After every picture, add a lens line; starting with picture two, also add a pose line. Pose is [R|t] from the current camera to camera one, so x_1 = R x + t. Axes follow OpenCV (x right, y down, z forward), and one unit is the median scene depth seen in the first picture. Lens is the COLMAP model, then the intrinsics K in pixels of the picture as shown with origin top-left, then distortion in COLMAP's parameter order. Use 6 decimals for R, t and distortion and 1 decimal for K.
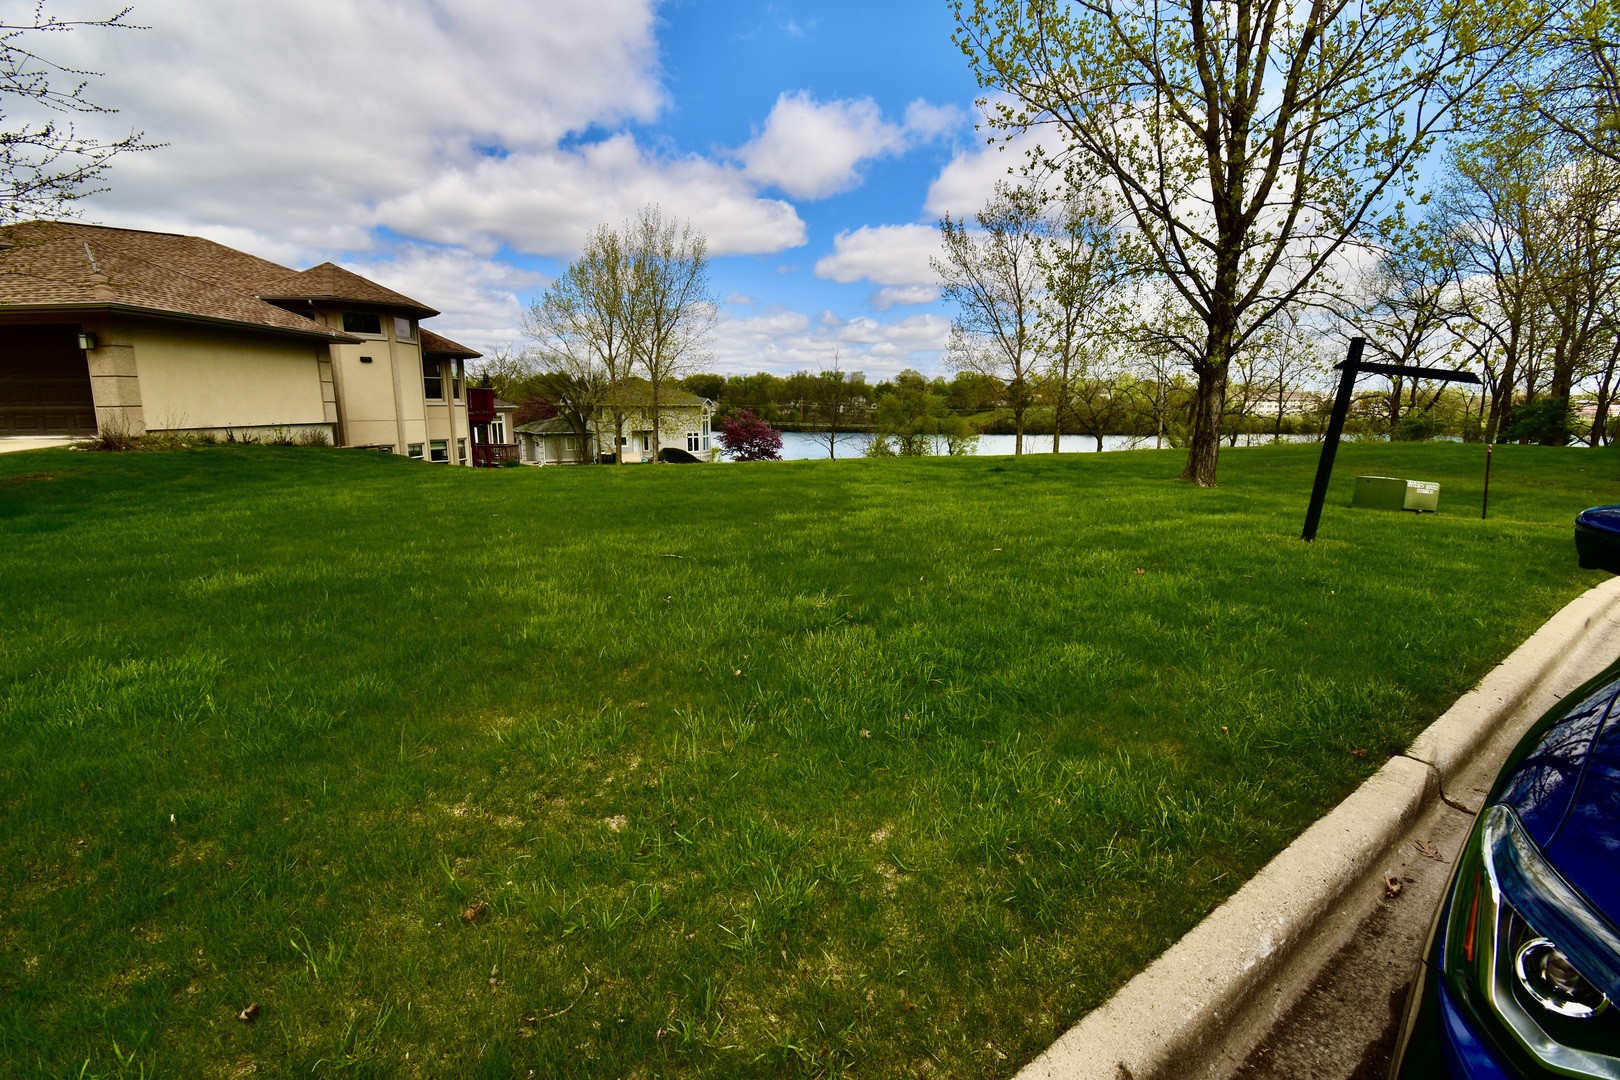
lens RADIAL K [[738.7, 0, 802.9], [0, 738.7, 537.6], [0, 0, 1]] dist [-0.011883, -0.007010]
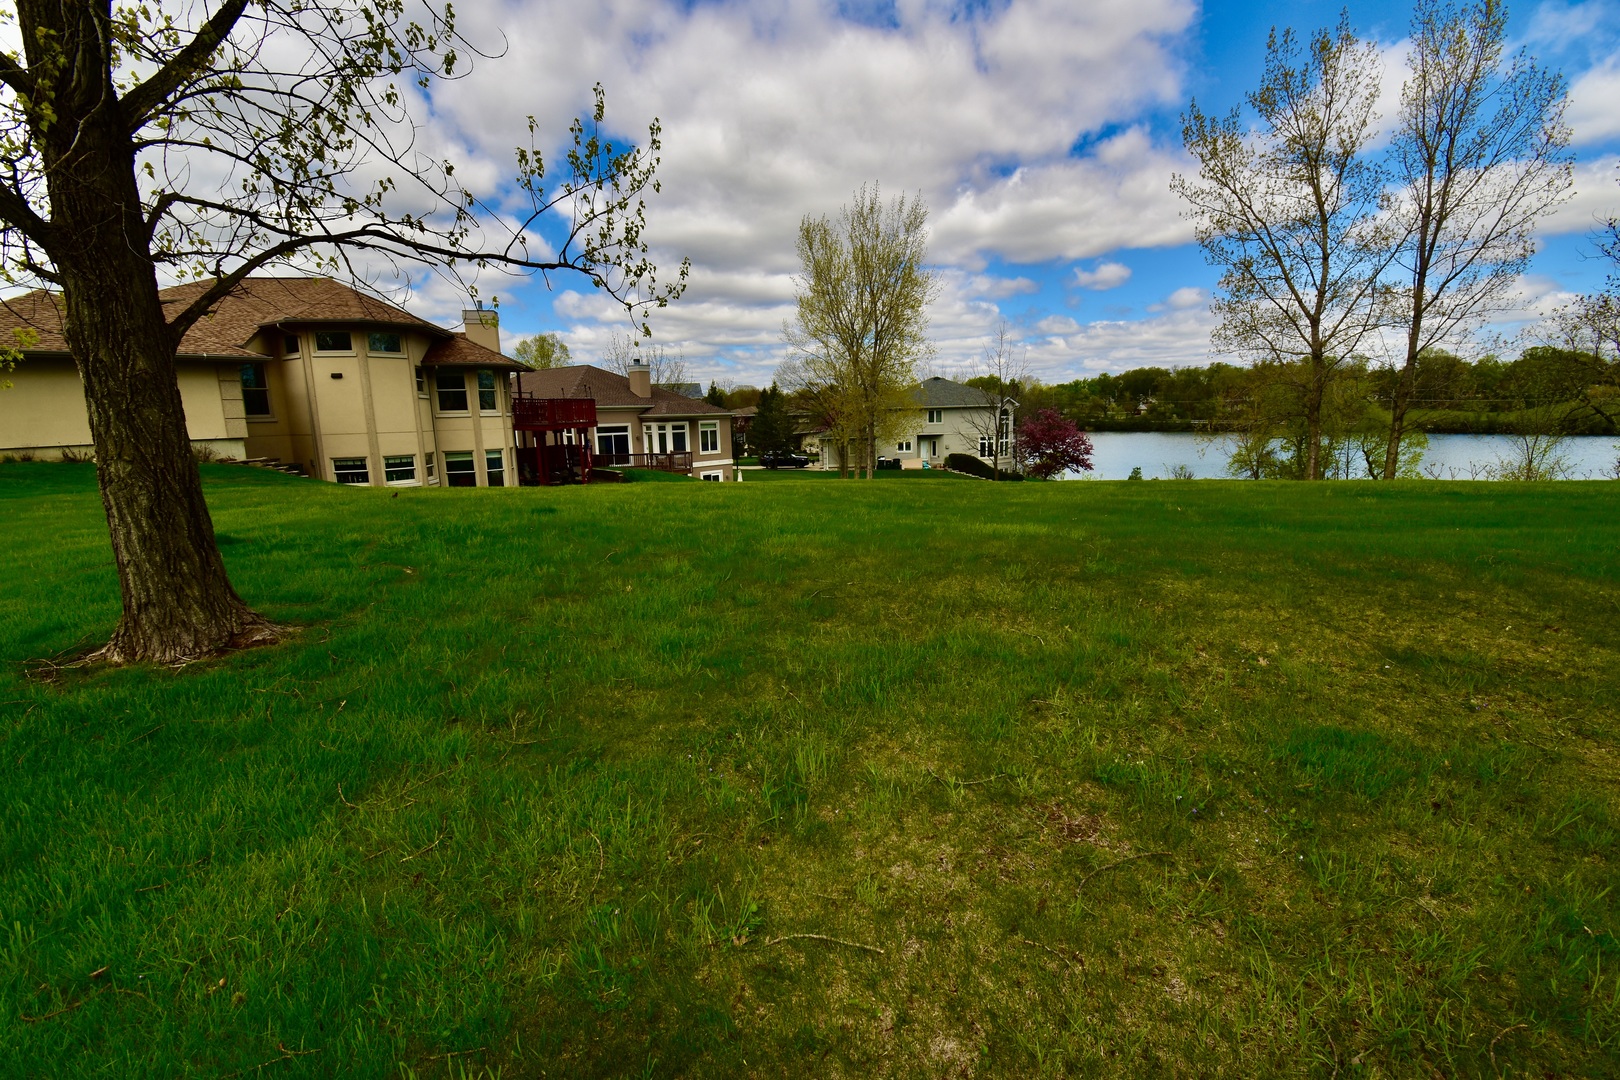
lens RADIAL K [[738.7, 0, 829.0], [0, 738.7, 530.1], [0, 0, 1]] dist [-0.011883, -0.007010]
pose [[0.825002, 0.061055, -0.561821, 0.094704], [-0.068455, 0.997623, 0.007893, -0.011829], [0.560968, 0.031948, 0.827221, 0.080788]]
